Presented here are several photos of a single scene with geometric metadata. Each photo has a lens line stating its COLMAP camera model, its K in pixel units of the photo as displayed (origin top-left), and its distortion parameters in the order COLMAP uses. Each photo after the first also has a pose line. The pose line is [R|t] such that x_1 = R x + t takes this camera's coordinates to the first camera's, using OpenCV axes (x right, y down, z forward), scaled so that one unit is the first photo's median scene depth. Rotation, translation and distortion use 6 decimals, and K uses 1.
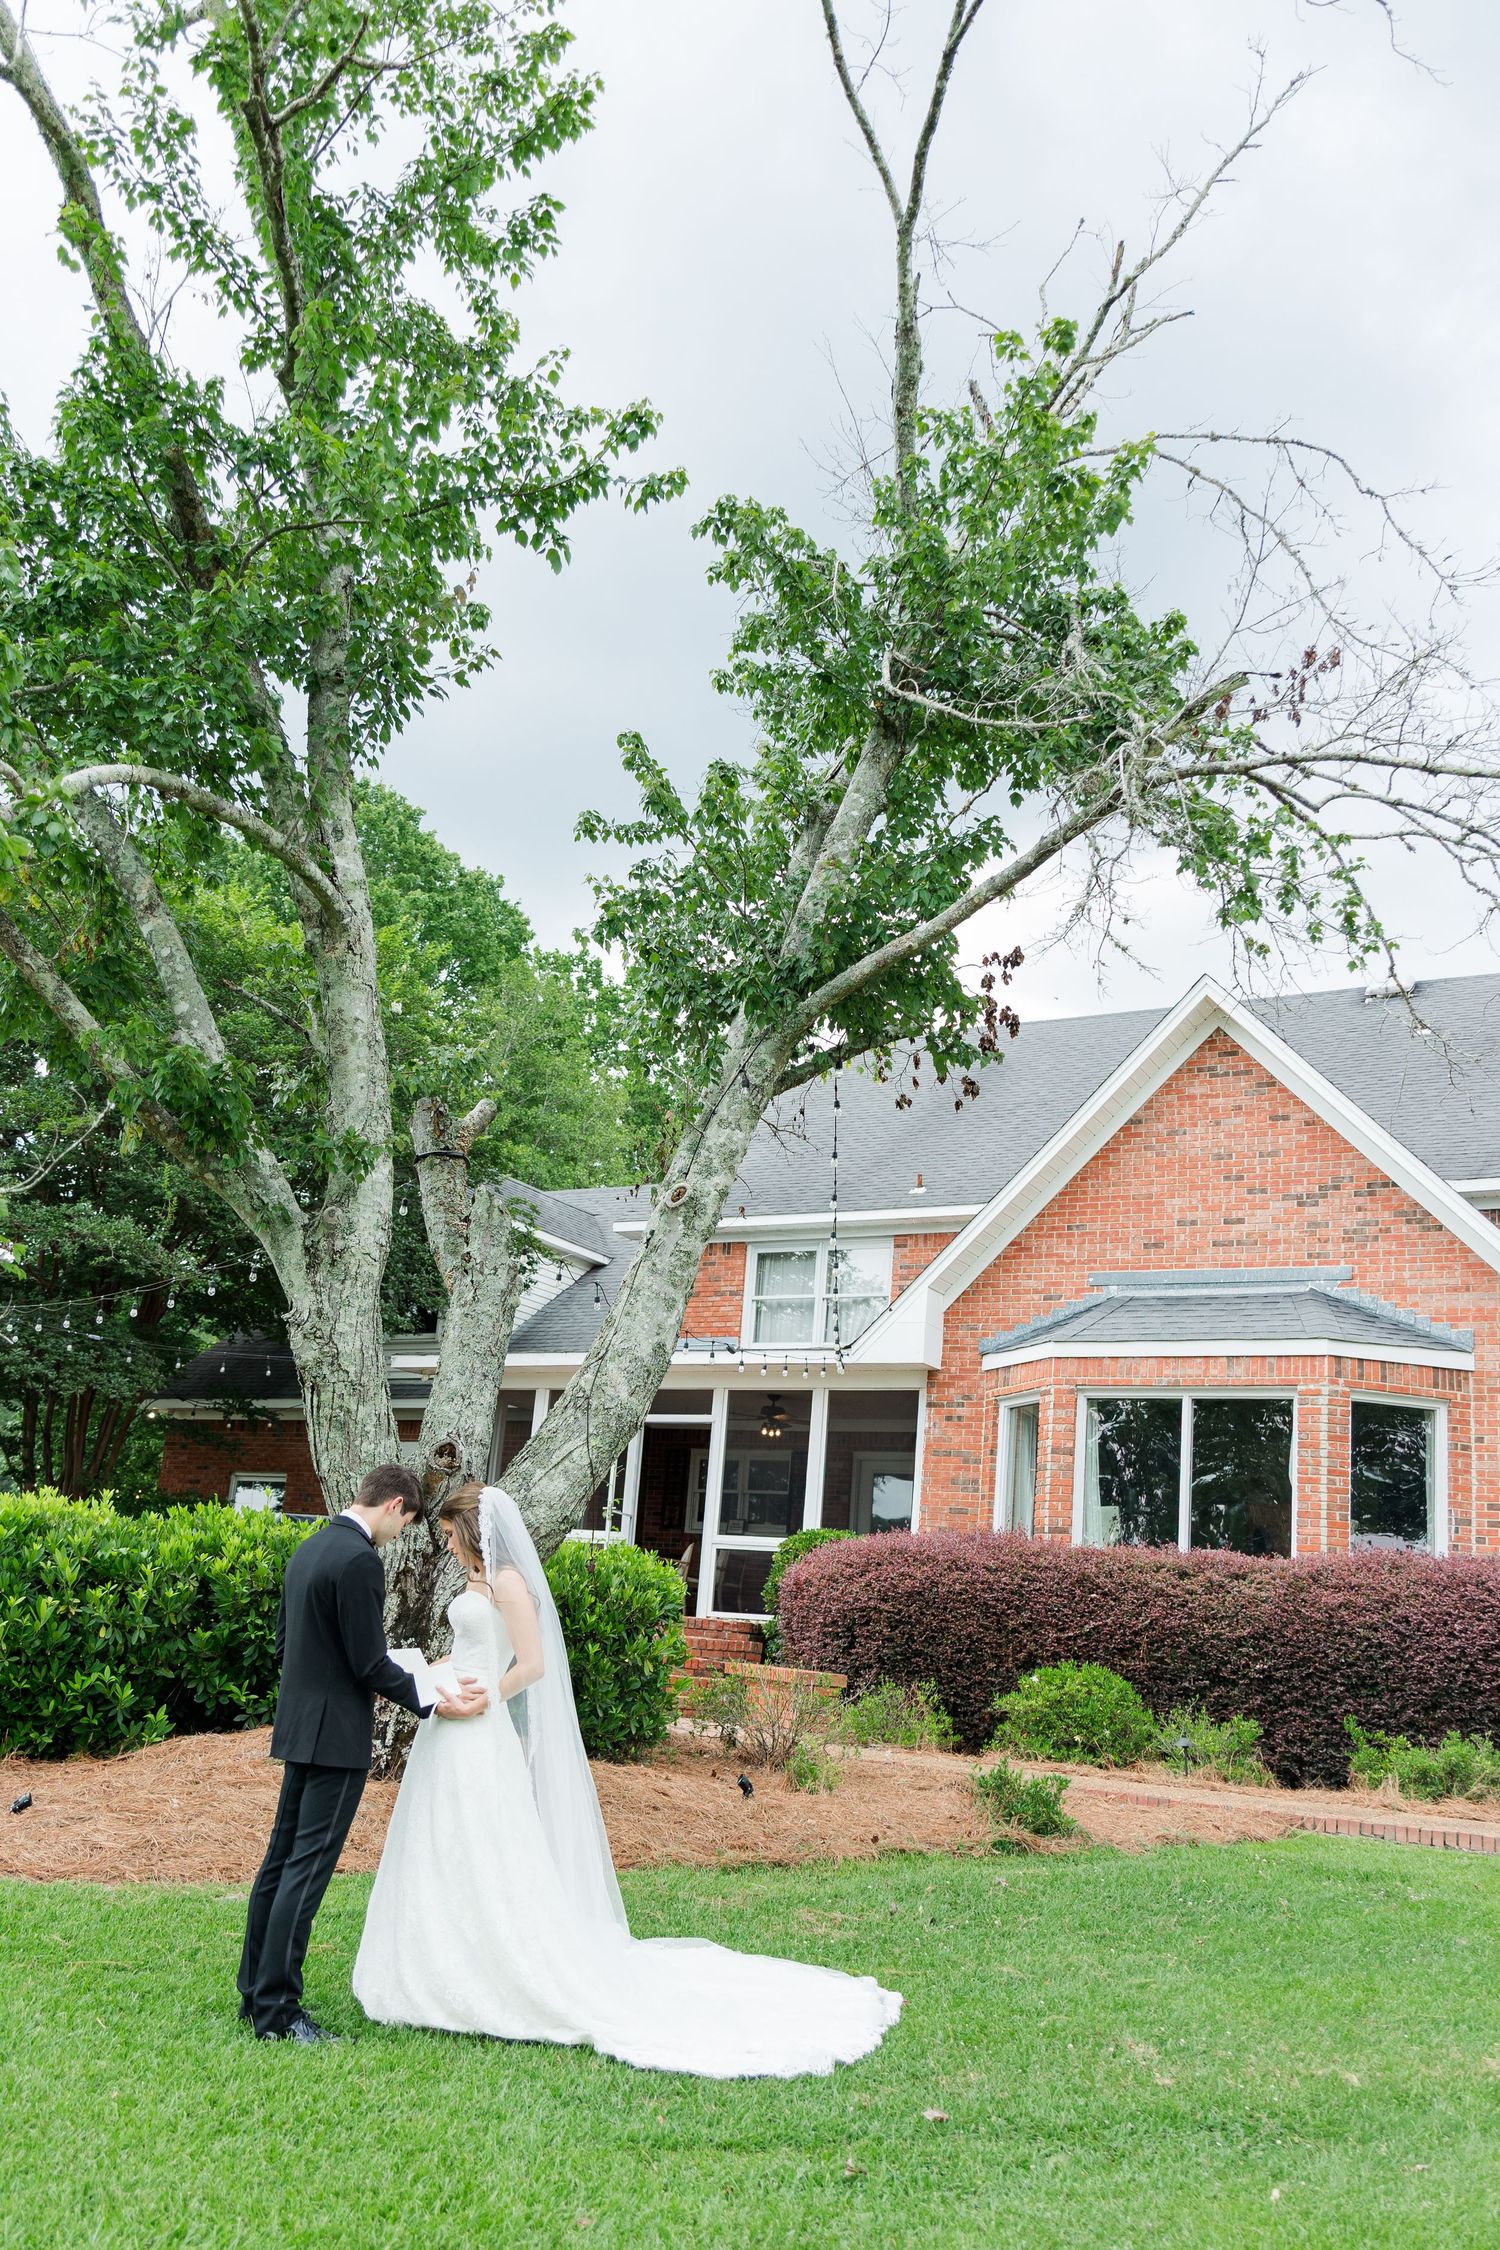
lens RADIAL K [[1854.1, 0, 751.1], [0, 1854.1, 1187.5], [0, 0, 1]] dist [0.000510, -0.003361]
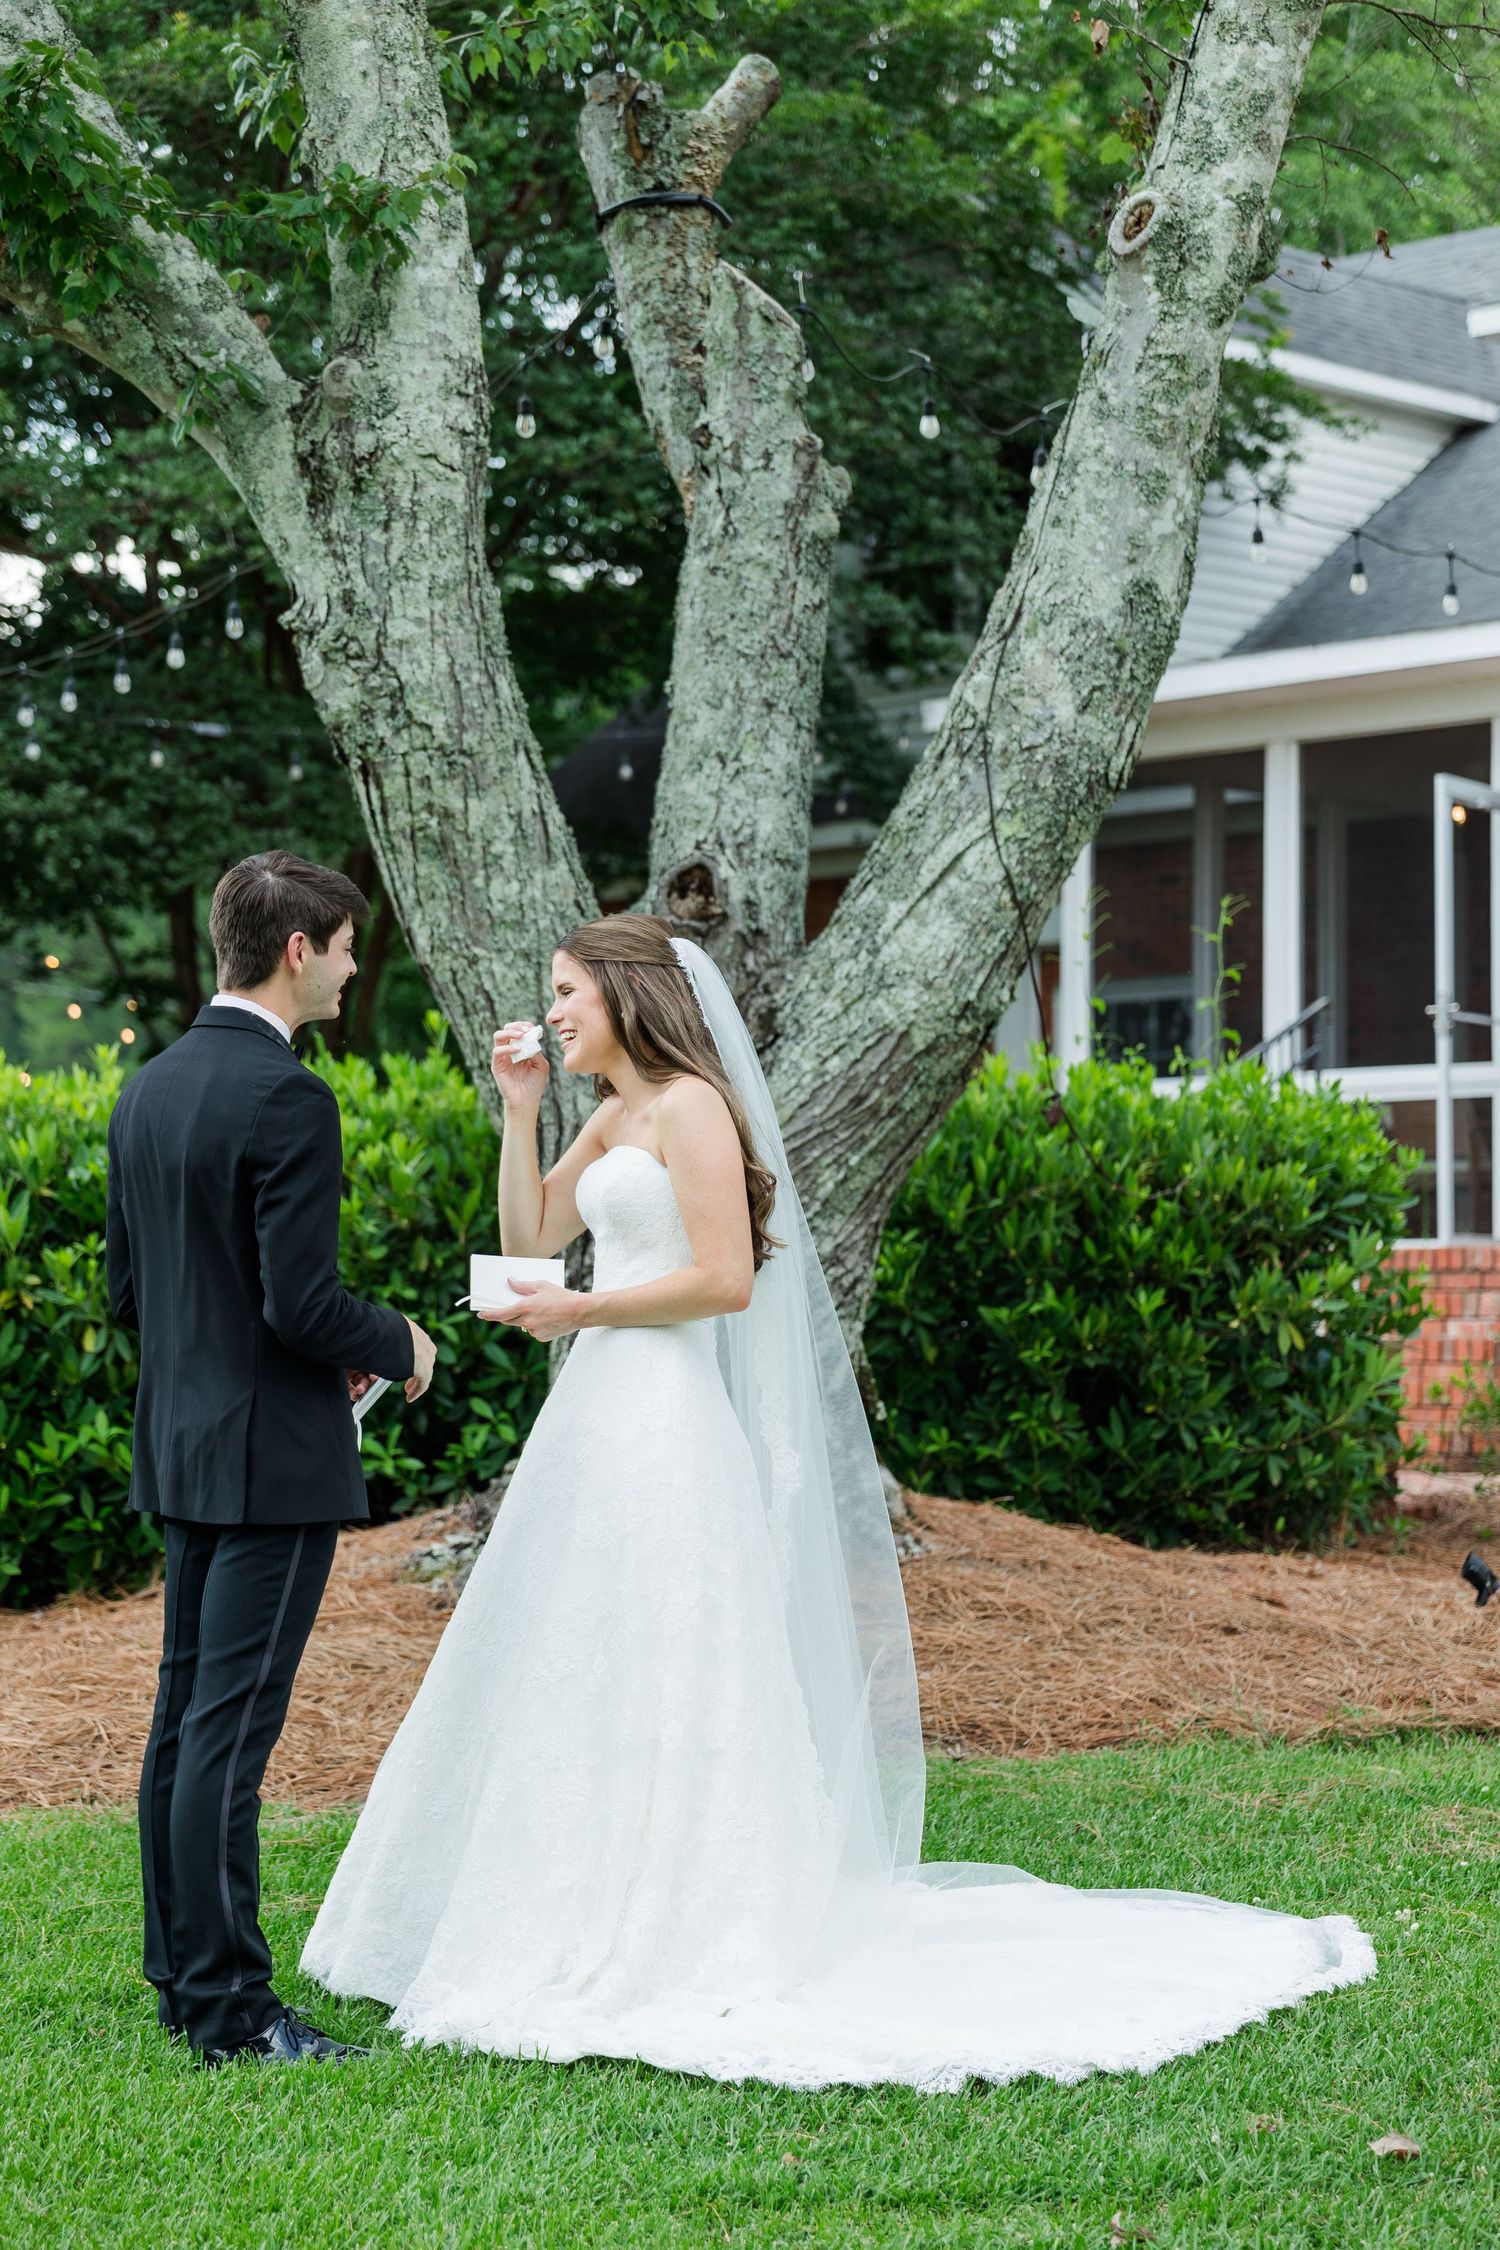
lens RADIAL K [[4587.2, 0, 750.0], [0, 4587.2, 1125.0], [0, 0, 1]] dist [0.137907, -1.286787]
pose [[0.954287, -0.082122, -0.287389, 0.145913], [0.133587, 0.977321, 0.164310, 0.019051], [0.267378, -0.195190, 0.943615, -0.037090]]
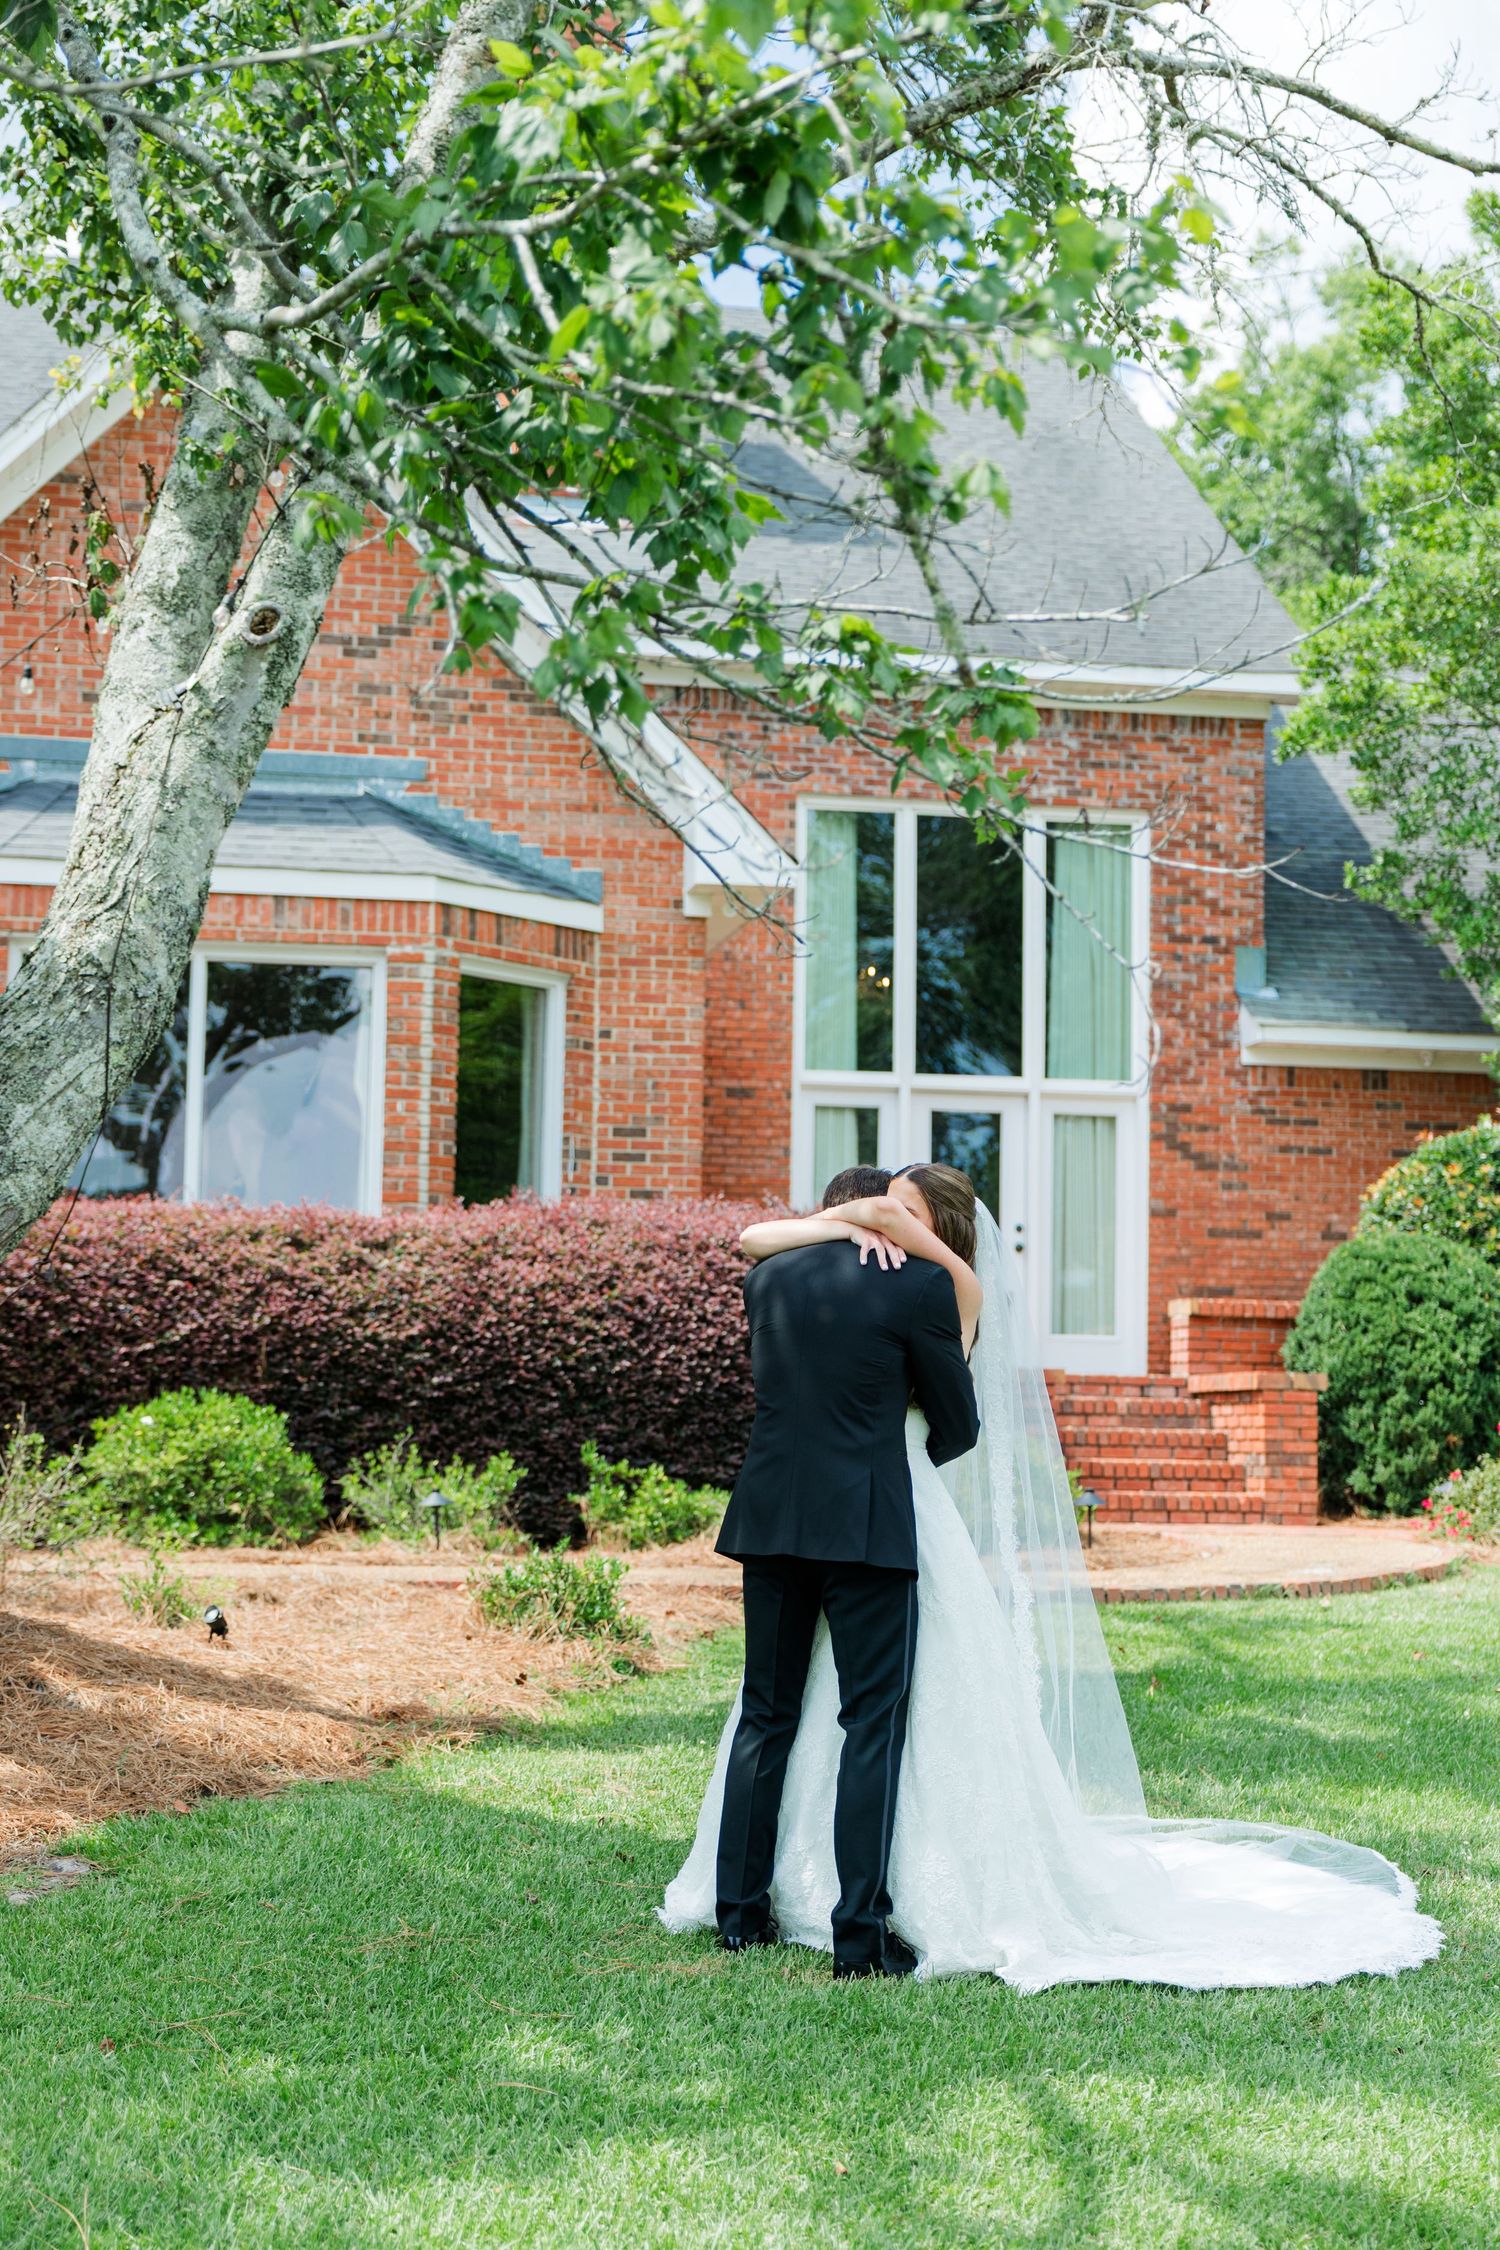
lens RADIAL K [[3207.6, 0, 750.0], [0, 3207.6, 1125.0], [0, 0, 1]] dist [0.007454, -0.004244]
pose [[0.760308, -0.006376, 0.649532, -0.516779], [-0.109339, 0.984428, 0.137649, 0.003467], [-0.640294, -0.175674, 0.747771, 0.138835]]
